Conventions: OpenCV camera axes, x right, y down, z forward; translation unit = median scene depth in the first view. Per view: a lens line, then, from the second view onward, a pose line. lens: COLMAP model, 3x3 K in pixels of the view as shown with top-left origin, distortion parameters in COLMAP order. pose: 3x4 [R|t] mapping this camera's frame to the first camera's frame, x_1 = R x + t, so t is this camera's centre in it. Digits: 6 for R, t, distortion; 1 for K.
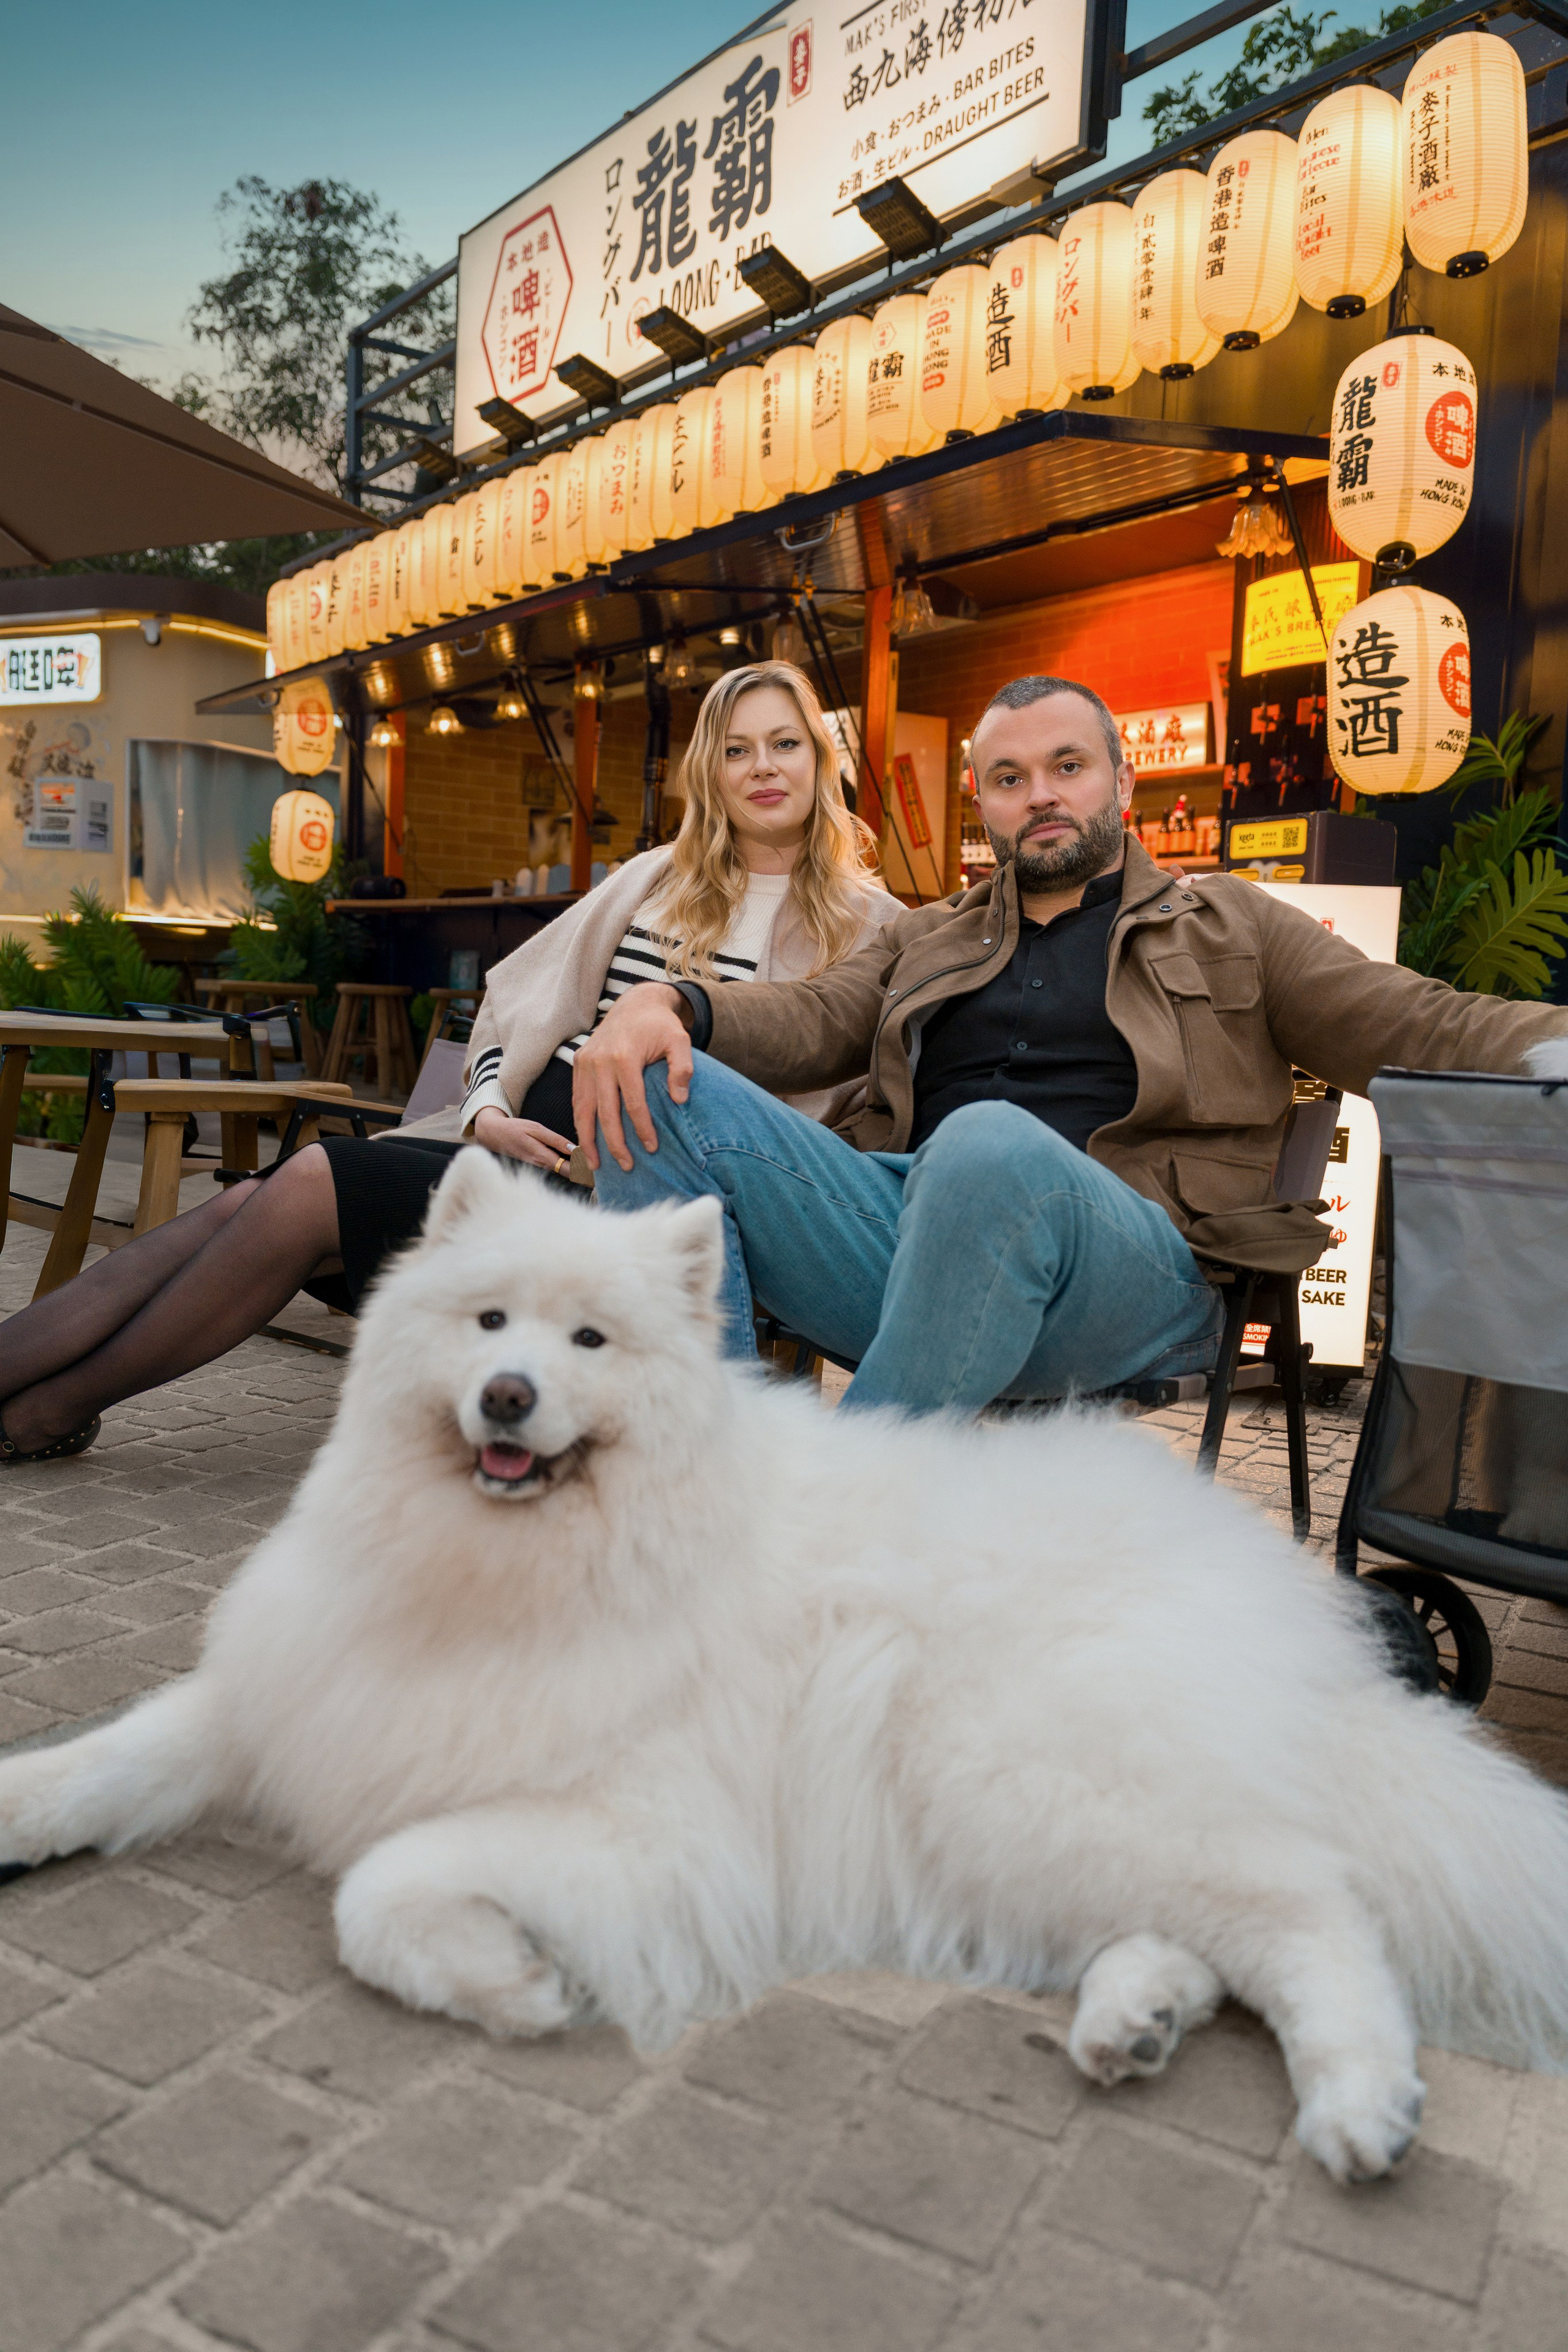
lens RADIAL K [[1811.3, 0, 787.6], [0, 1811.3, 1175.6], [0, 0, 1]] dist [-0.010527, -0.001034]
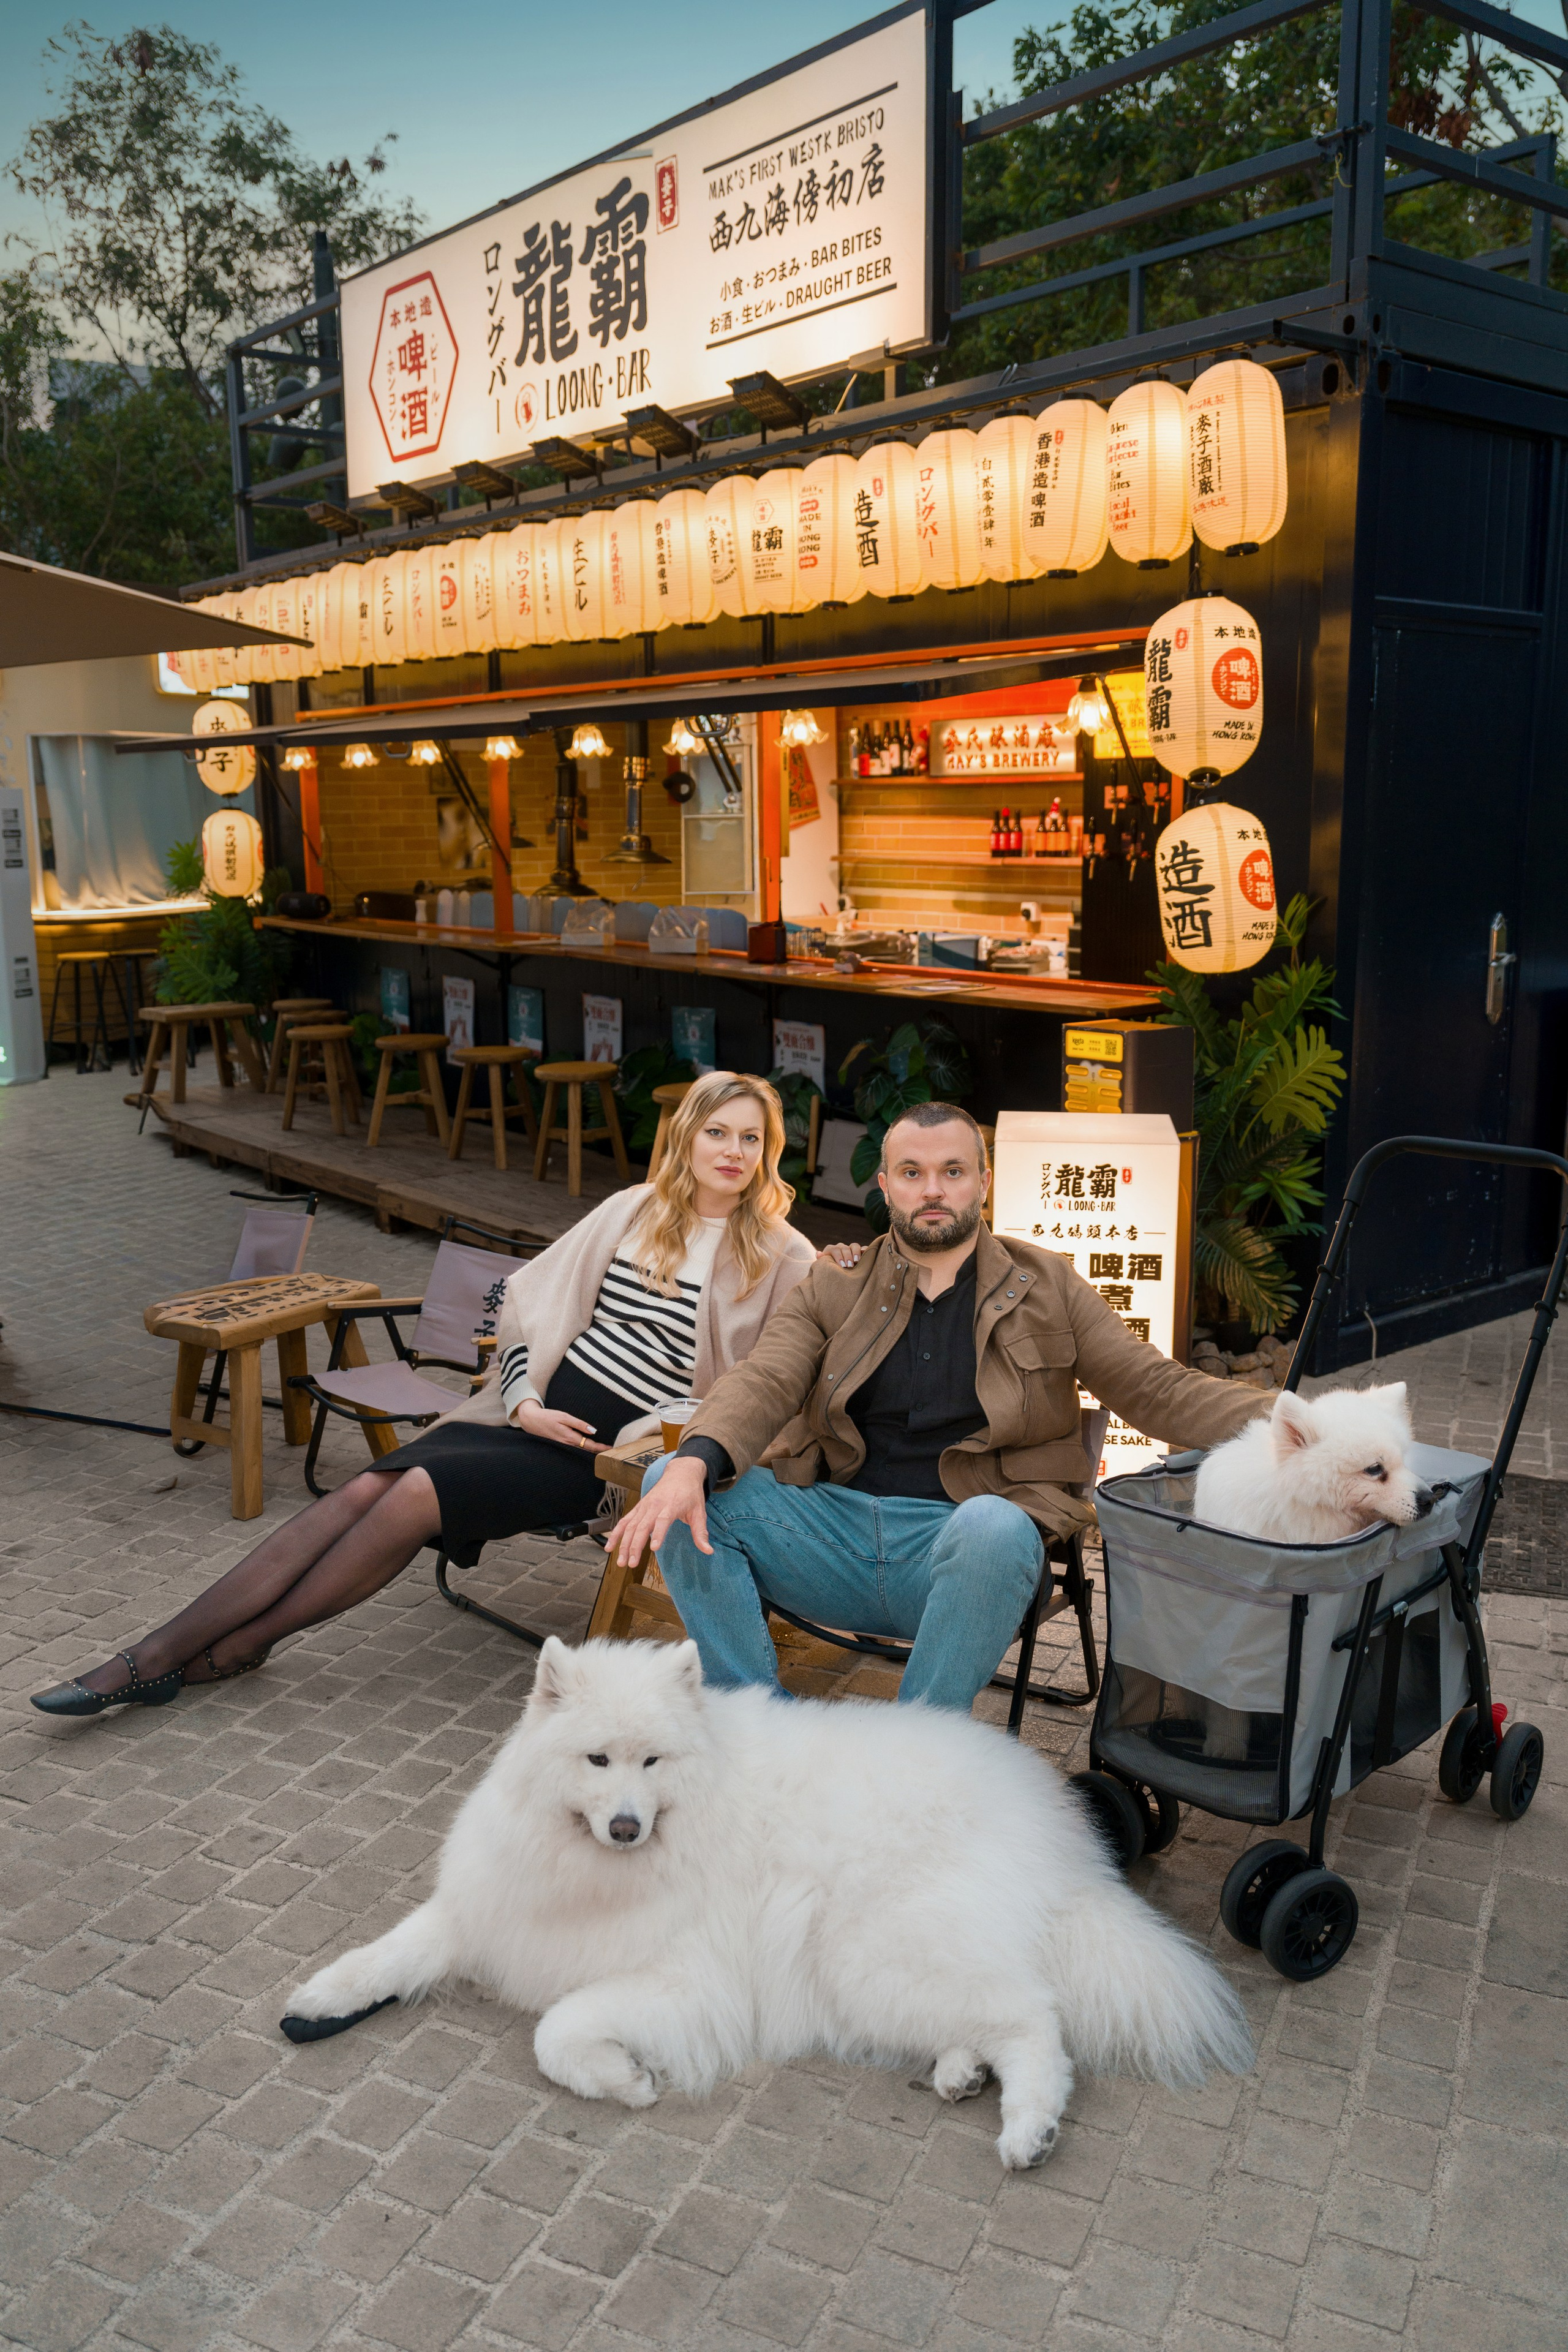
lens RADIAL K [[1921.6, 0, 783.7], [0, 1921.6, 1176.2], [0, 0, 1]] dist [-0.017001, 0.012391]
pose [[0.997285, -0.060452, 0.042058, -0.007921], [0.055981, 0.993371, 0.100400, -0.158732], [-0.047849, -0.097773, 0.994058, -0.215996]]
